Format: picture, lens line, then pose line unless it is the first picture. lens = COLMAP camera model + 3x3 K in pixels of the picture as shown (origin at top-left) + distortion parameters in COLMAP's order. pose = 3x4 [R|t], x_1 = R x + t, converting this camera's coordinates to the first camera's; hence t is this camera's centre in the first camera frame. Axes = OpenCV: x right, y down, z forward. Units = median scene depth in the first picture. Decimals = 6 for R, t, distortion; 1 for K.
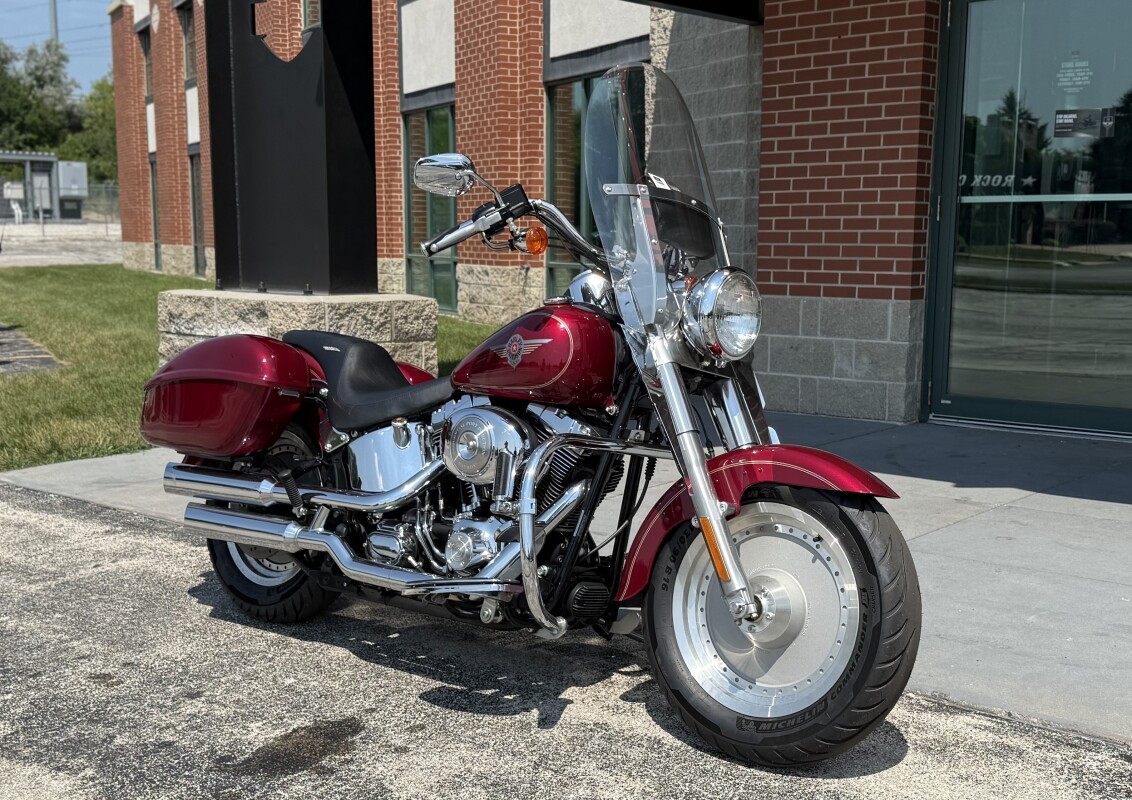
lens RADIAL K [[1364.3, 0, 575.3], [0, 1364.3, 400.3], [0, 0, 1]] dist [0.075728, 0.000000]
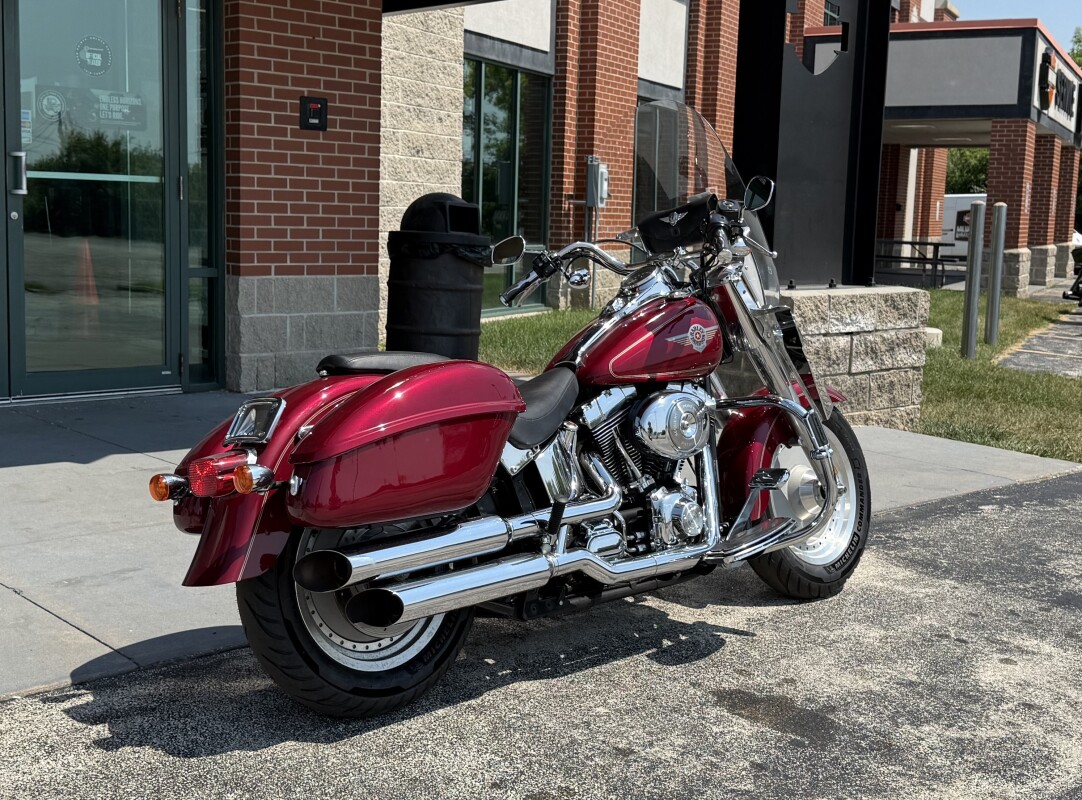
lens RADIAL K [[1434.0, 0, 508.4], [0, 1434.0, 400.9], [0, 0, 1]] dist [0.079533, 0.000000]
pose [[0.139594, -0.128775, 0.981800, -1.030413], [0.094851, 0.988687, 0.116192, -0.109079], [-0.985656, 0.076905, 0.150229, 0.809527]]
